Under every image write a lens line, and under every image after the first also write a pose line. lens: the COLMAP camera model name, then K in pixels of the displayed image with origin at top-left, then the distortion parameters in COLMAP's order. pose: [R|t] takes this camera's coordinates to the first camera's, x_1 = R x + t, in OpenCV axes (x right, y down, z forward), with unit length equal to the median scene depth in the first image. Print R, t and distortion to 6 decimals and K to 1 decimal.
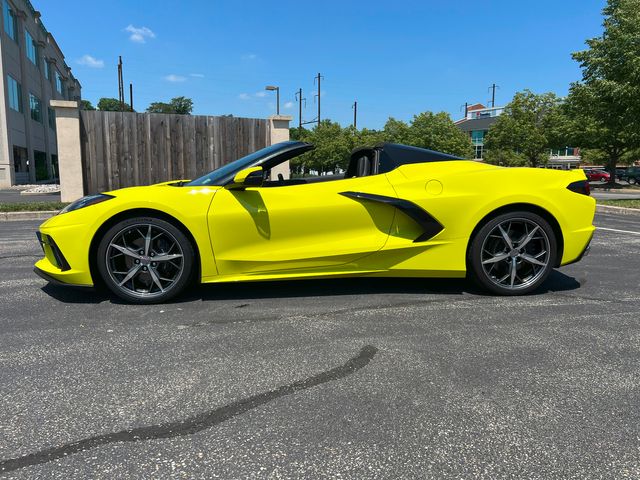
lens RADIAL K [[484.6, 0, 323.8], [0, 484.6, 243.6], [0, 0, 1]] dist [0.049400, -0.055181]
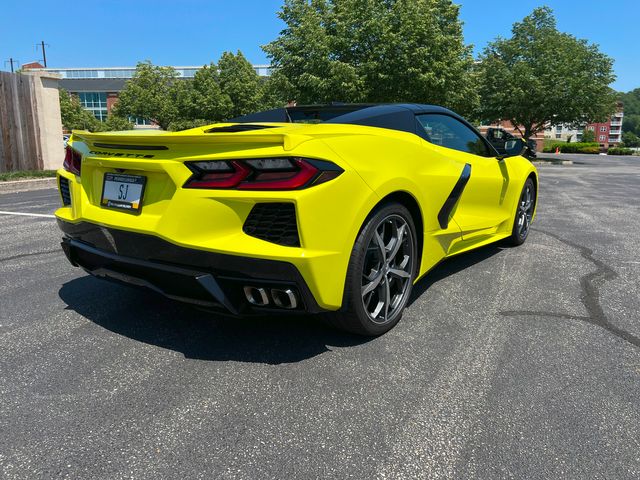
lens RADIAL K [[484.6, 0, 330.1], [0, 484.6, 242.2], [0, 0, 1]] dist [0.049400, -0.055181]
pose [[0.649652, -0.149440, 0.745399, -0.488146], [0.103856, 0.988743, 0.107710, -0.008495], [-0.753104, 0.007440, 0.657859, 0.060985]]
